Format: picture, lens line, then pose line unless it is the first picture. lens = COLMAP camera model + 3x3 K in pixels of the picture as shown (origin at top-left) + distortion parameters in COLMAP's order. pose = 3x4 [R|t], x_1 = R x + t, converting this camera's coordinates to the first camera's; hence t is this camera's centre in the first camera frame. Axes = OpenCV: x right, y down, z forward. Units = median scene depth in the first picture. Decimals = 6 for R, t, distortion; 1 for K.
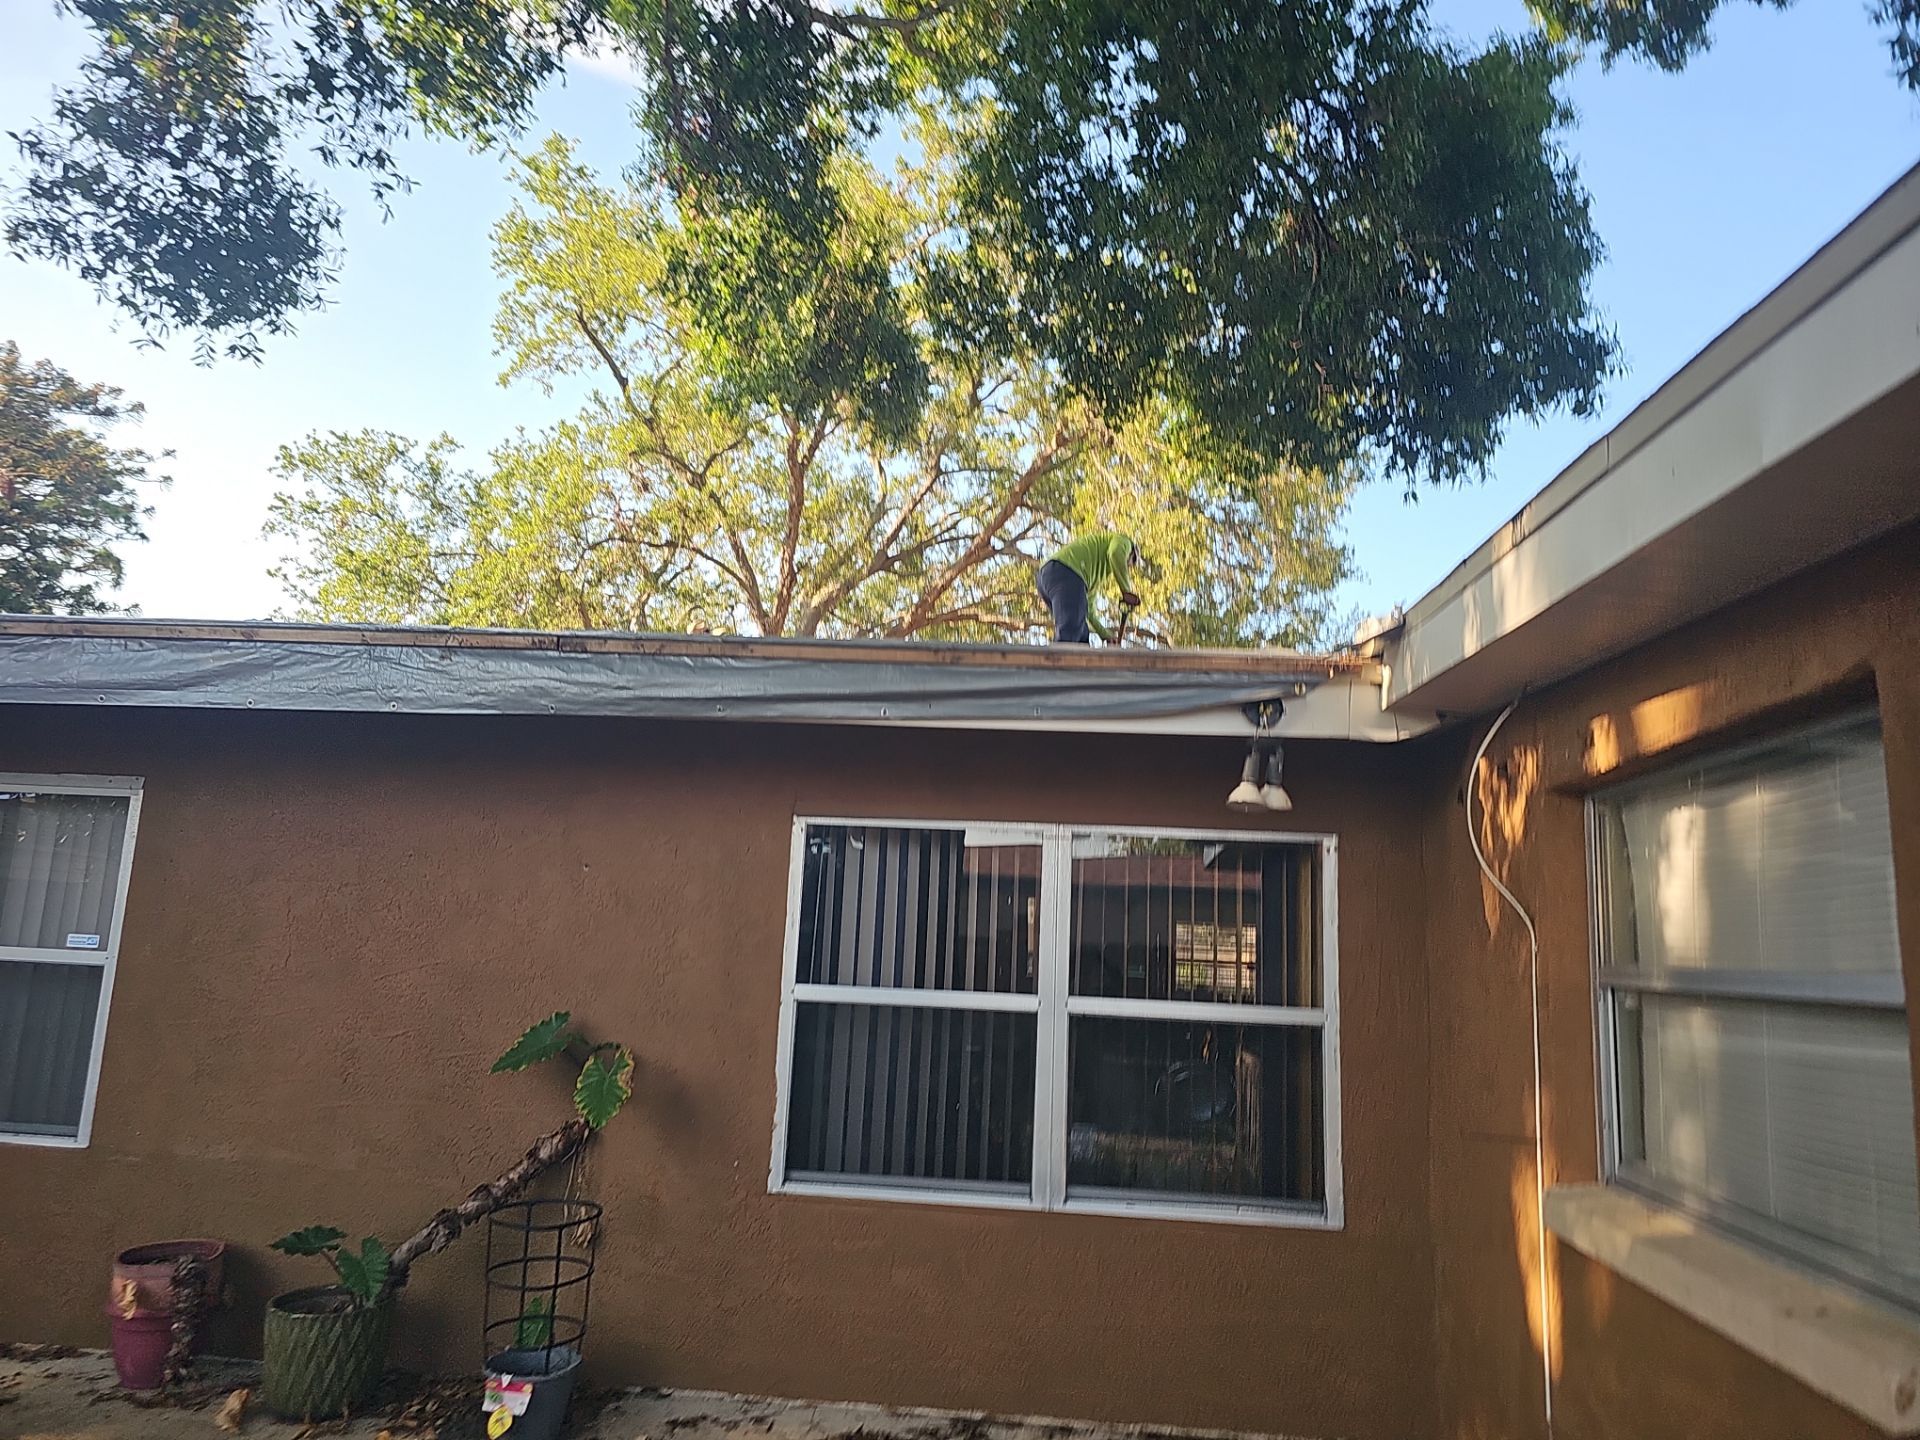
lens RADIAL K [[1262.3, 0, 957.5], [0, 1262.3, 749.5], [0, 0, 1]] dist [0.051440, -0.106918]
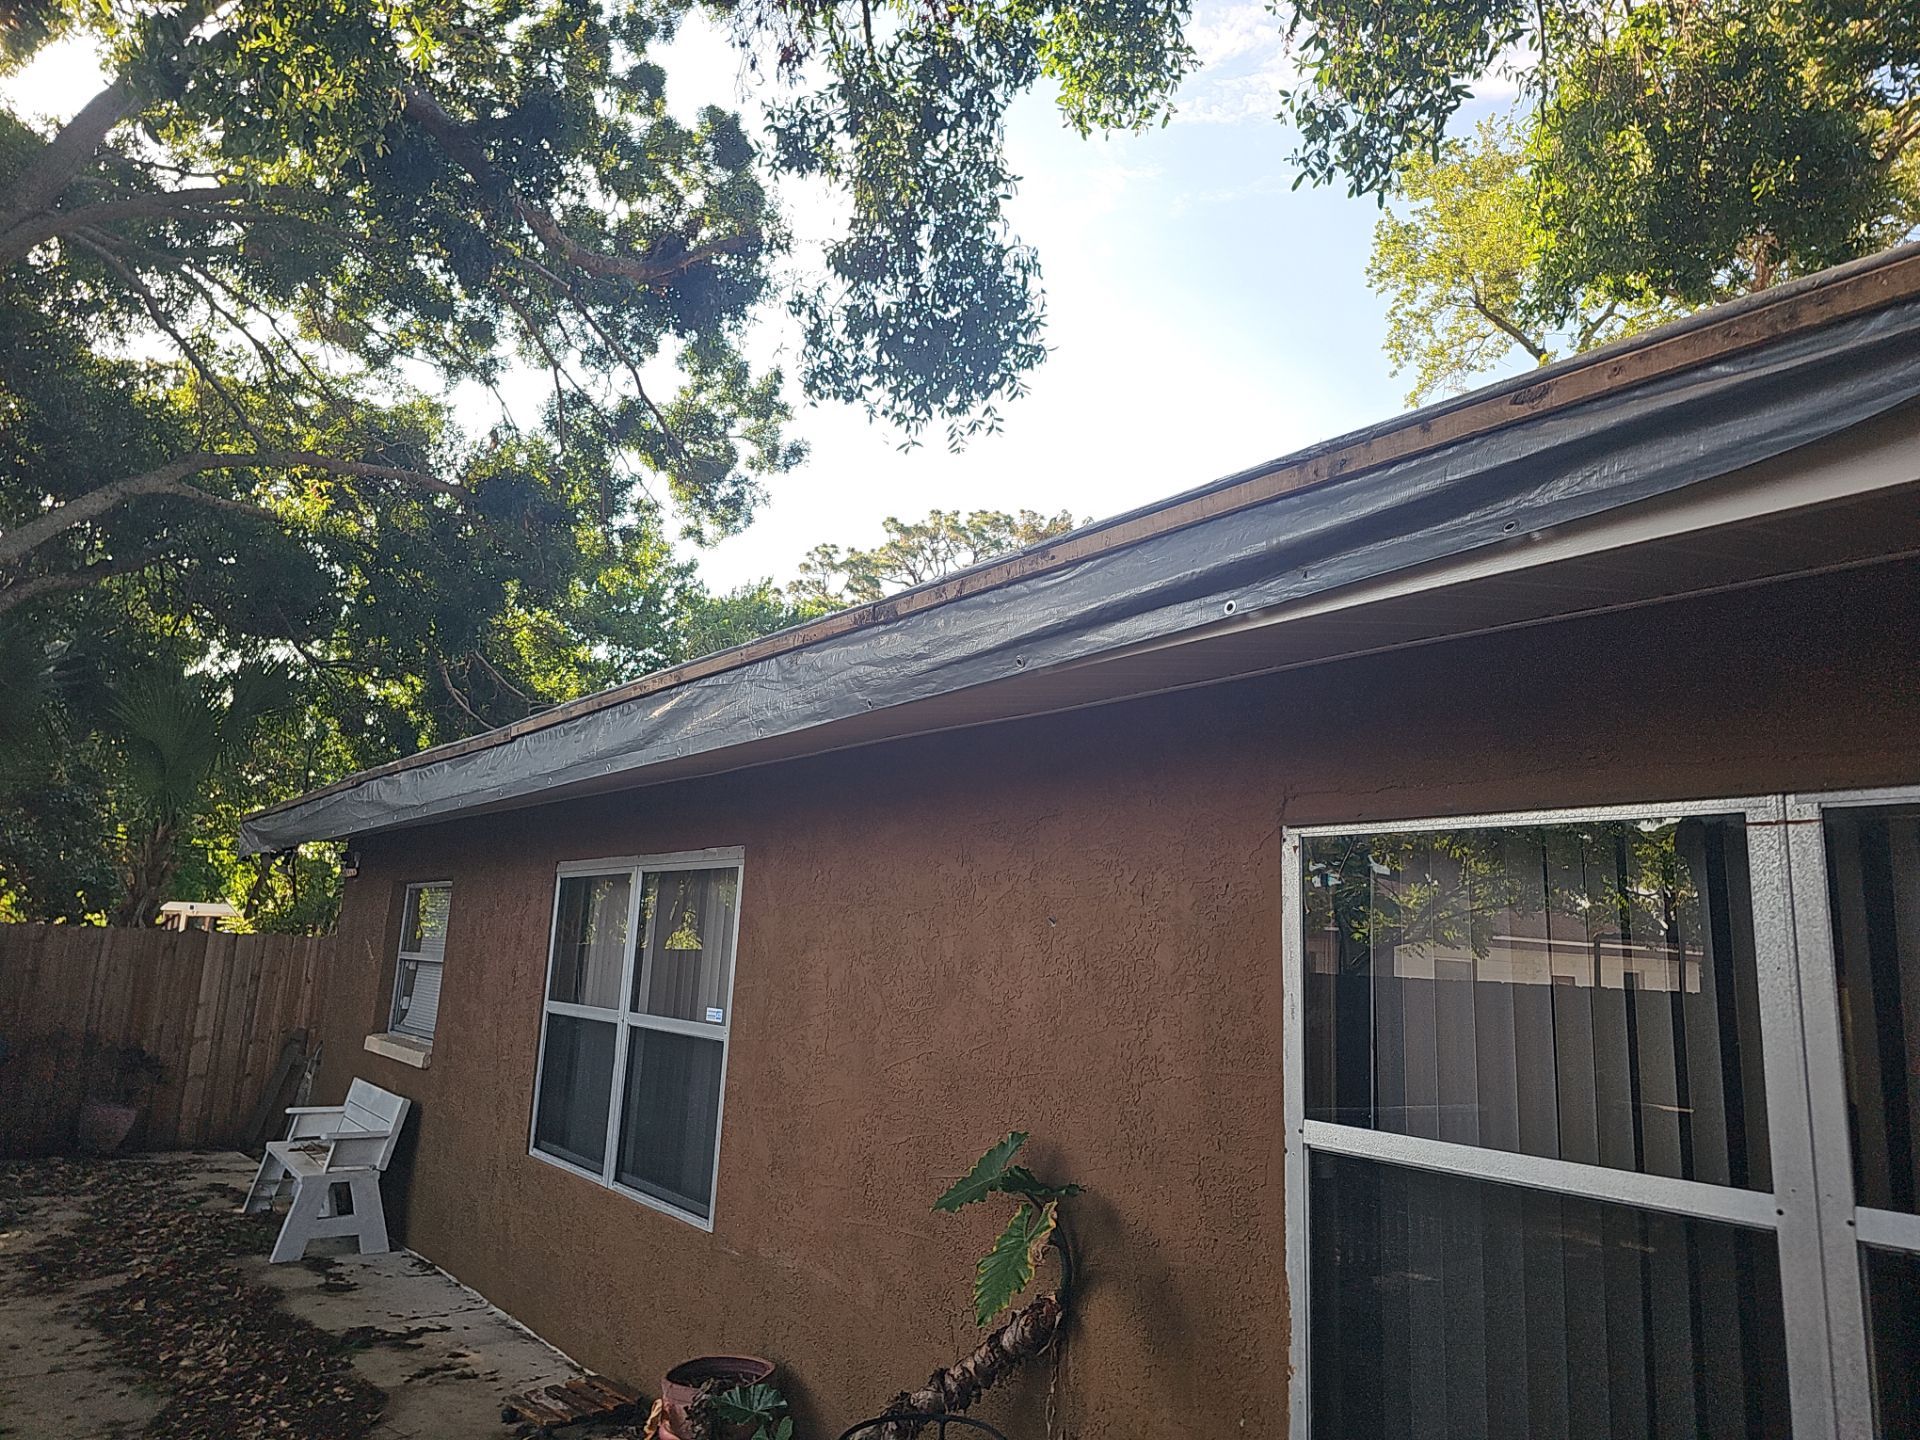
lens RADIAL K [[1256.7, 0, 960.0], [0, 1256.7, 720.0], [0, 0, 1]] dist [0.046364, -0.052453]
pose [[0.681945, -0.148122, -0.716248, 0.114390], [0.098267, 0.988955, -0.110957, 0.031032], [0.724772, 0.005283, 0.688968, 0.276324]]
